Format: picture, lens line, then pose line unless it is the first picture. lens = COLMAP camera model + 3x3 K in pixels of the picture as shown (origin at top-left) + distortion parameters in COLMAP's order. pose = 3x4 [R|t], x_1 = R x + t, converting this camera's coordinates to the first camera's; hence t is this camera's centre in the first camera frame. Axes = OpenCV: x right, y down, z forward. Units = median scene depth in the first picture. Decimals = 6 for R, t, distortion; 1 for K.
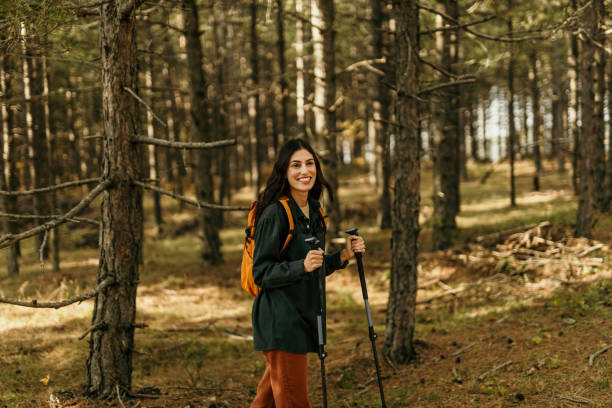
lens RADIAL K [[865.7, 0, 306.0], [0, 865.7, 204.0], [0, 0, 1]] dist [0.011787, -0.024793]
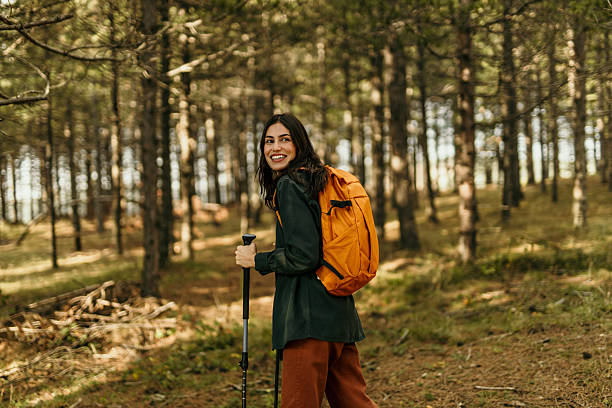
lens RADIAL K [[871.1, 0, 304.6], [0, 871.1, 189.3], [0, 0, 1]] dist [0.014216, -0.031218]
pose [[0.864688, 0.001874, 0.502306, 0.002968], [0.042904, 0.996063, -0.077574, 0.004756], [-0.500474, 0.088628, 0.861203, 0.135189]]
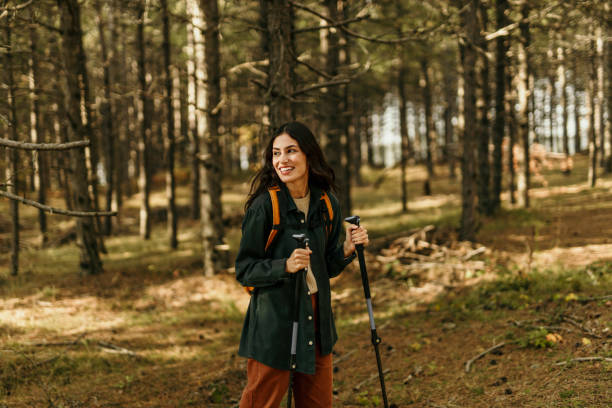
lens RADIAL K [[865.7, 0, 306.0], [0, 865.7, 204.0], [0, 0, 1]] dist [0.011787, -0.024793]
pose [[0.993256, -0.006354, 0.115771, 0.019326], [0.007175, 0.999952, -0.006680, 0.000860], [-0.115723, 0.007465, 0.993253, 0.024568]]
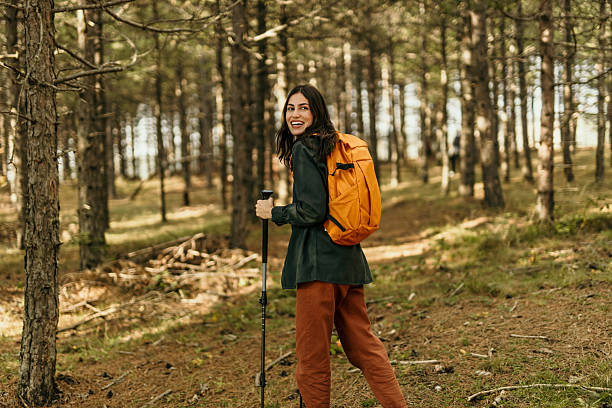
lens RADIAL K [[865.7, 0, 306.0], [0, 865.7, 204.0], [0, 0, 1]] dist [0.011787, -0.024793]
pose [[0.921257, -0.019908, 0.388445, 0.015569], [0.028552, 0.999456, -0.016495, 0.007197], [-0.387906, 0.026287, 0.921324, 0.079824]]
